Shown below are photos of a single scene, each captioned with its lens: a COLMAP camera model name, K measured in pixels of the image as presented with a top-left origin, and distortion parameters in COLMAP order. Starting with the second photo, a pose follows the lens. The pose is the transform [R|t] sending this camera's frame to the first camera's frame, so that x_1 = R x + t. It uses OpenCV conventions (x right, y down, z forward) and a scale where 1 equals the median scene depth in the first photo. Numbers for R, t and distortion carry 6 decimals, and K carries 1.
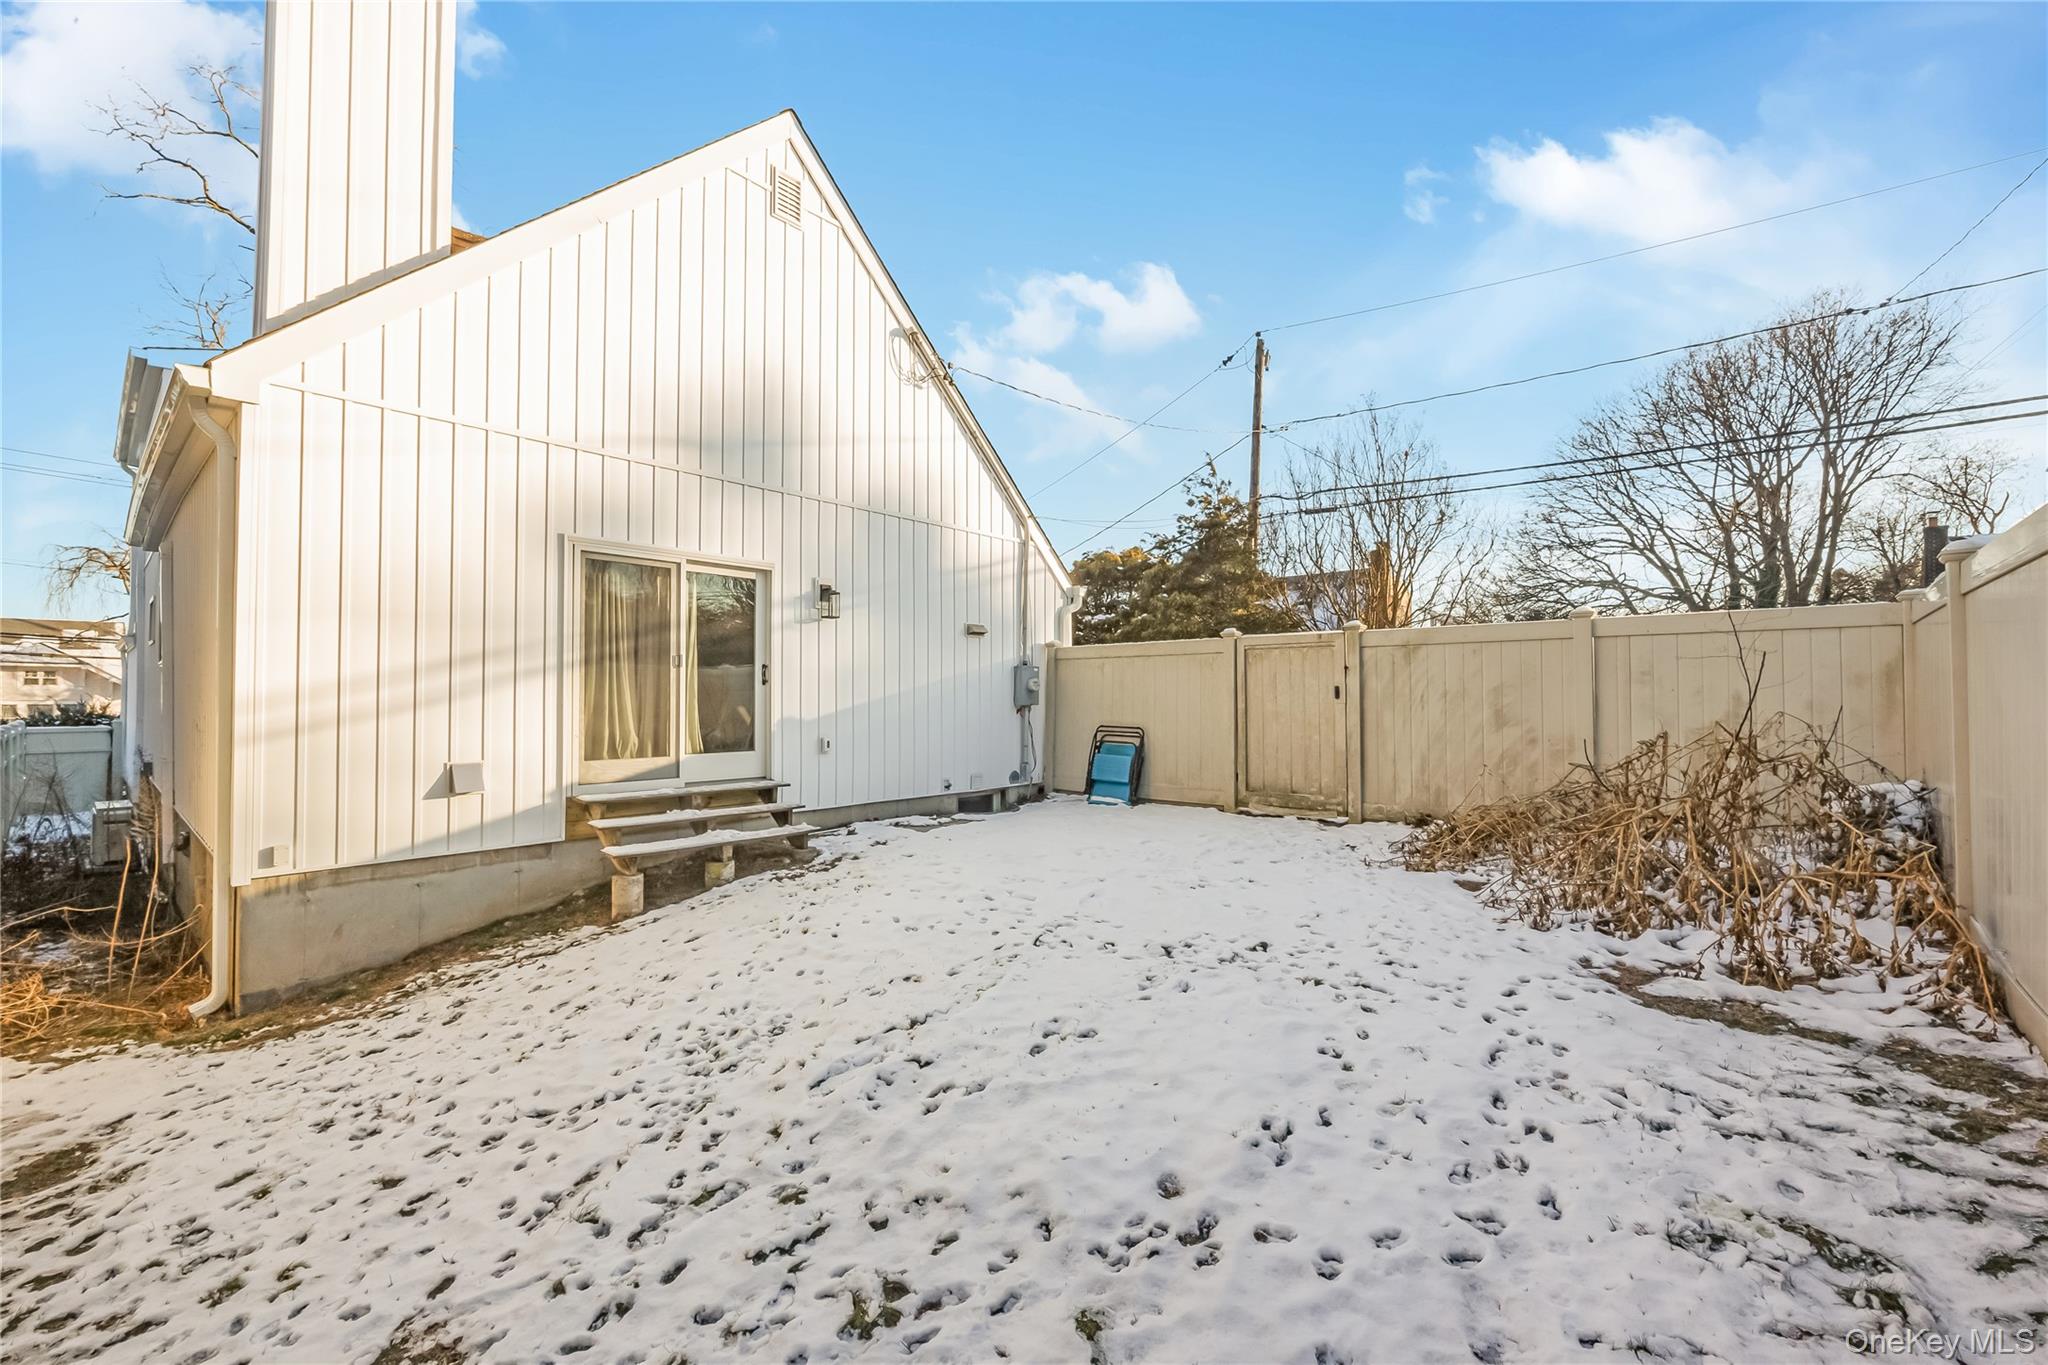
lens RADIAL K [[842.5, 0, 1025.0], [0, 842.5, 683.6], [0, 0, 1]] dist [-0.001212, 0.000054]
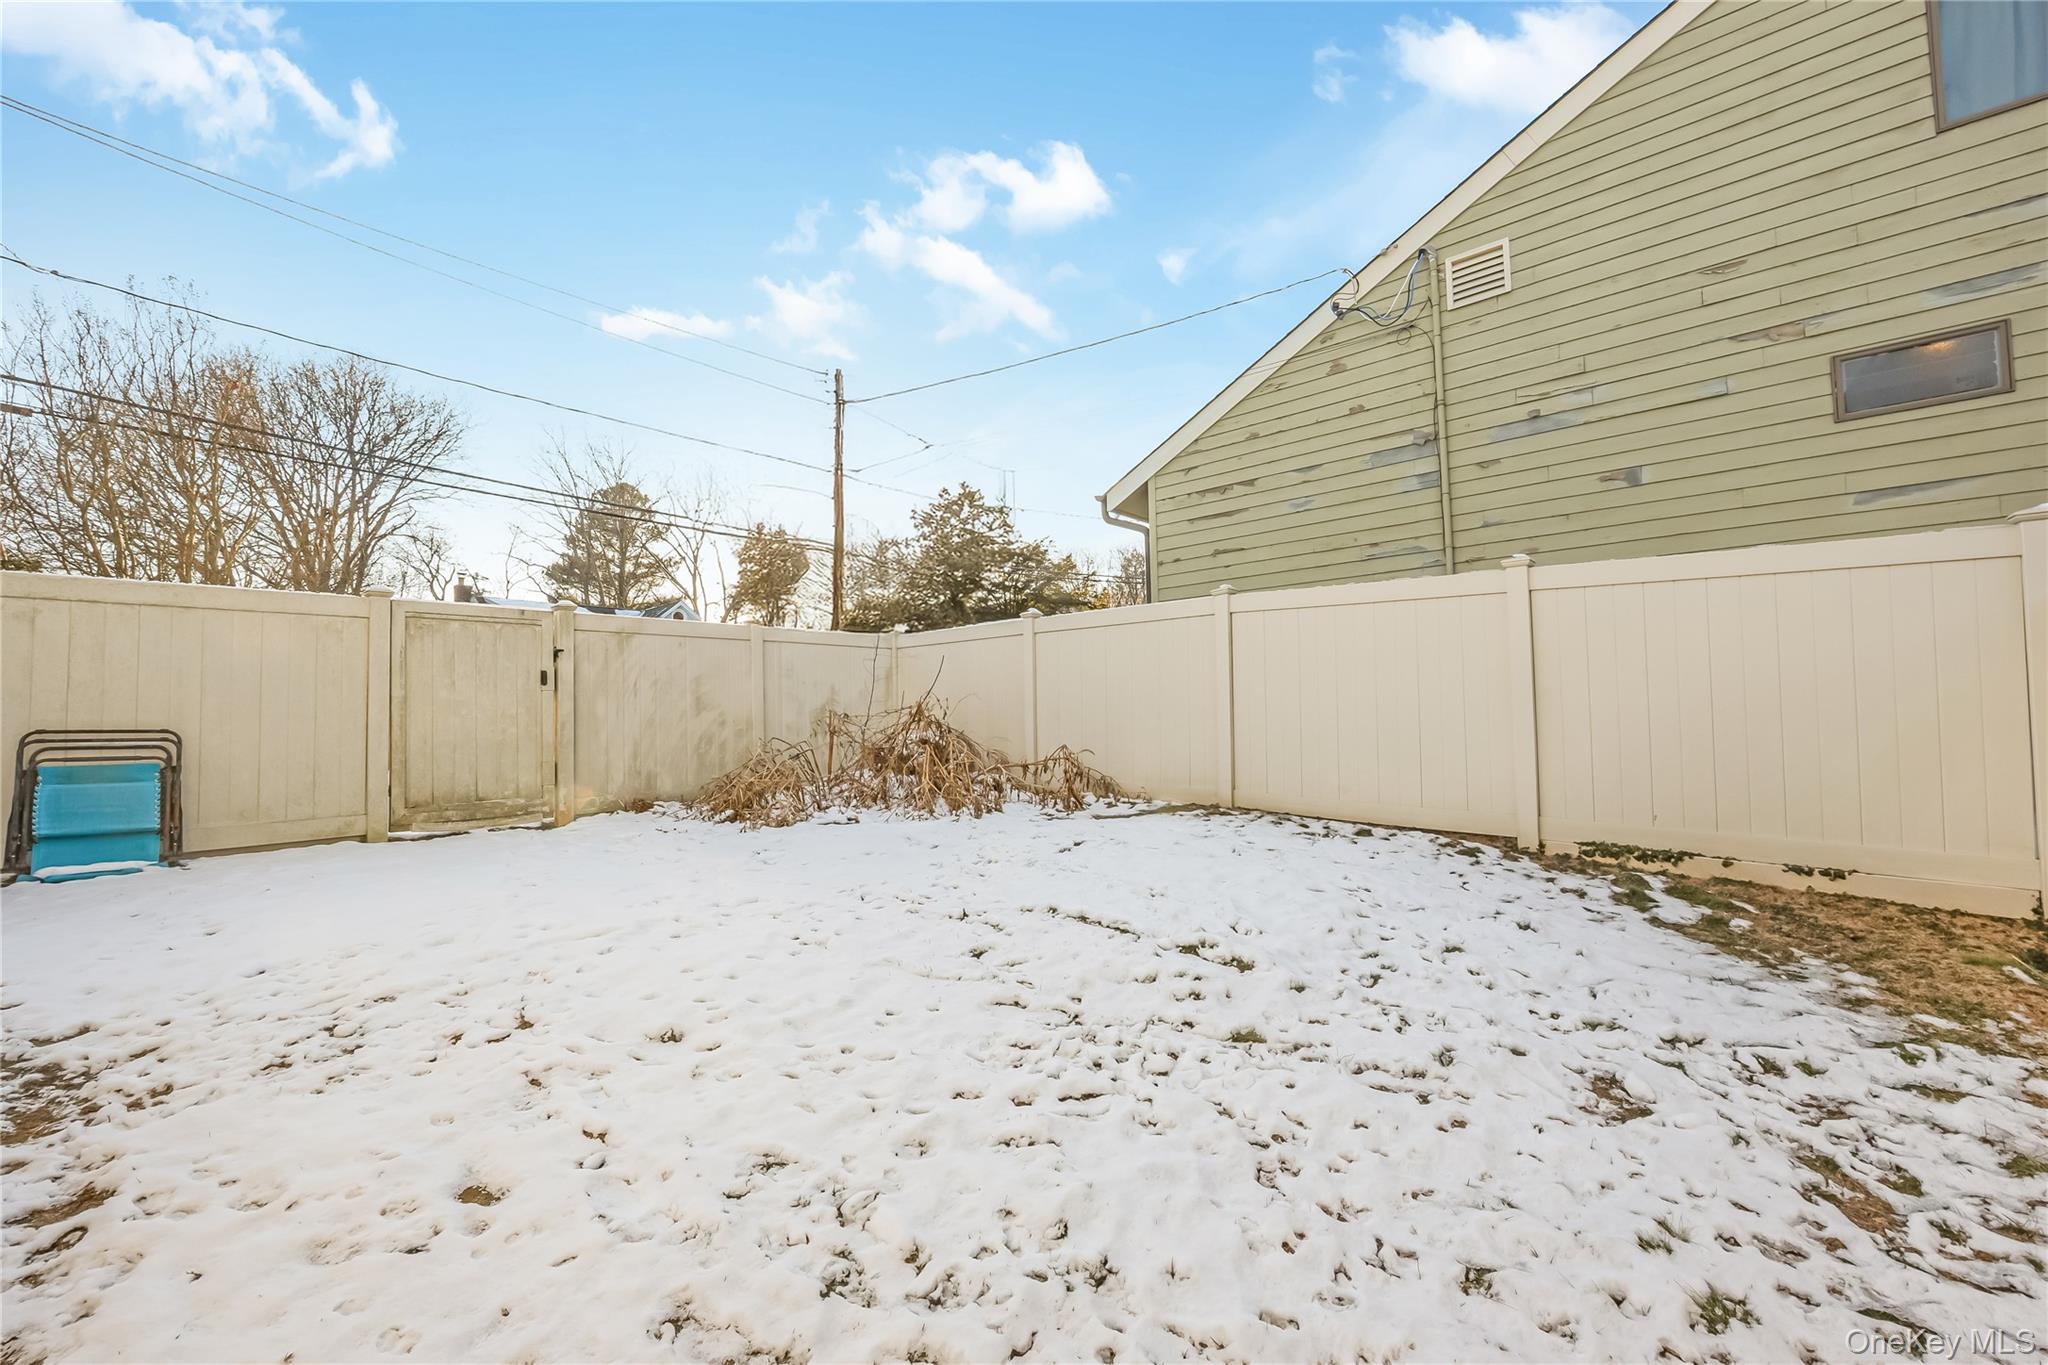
lens RADIAL K [[842.5, 0, 1024.0], [0, 842.5, 686.3], [0, 0, 1]] dist [-0.001212, 0.000054]
pose [[-0.000283, 0.027640, 0.999618, -0.526442], [-0.009854, 0.999569, -0.027642, 0.039471], [-0.999951, -0.009858, -0.000011, 0.507141]]
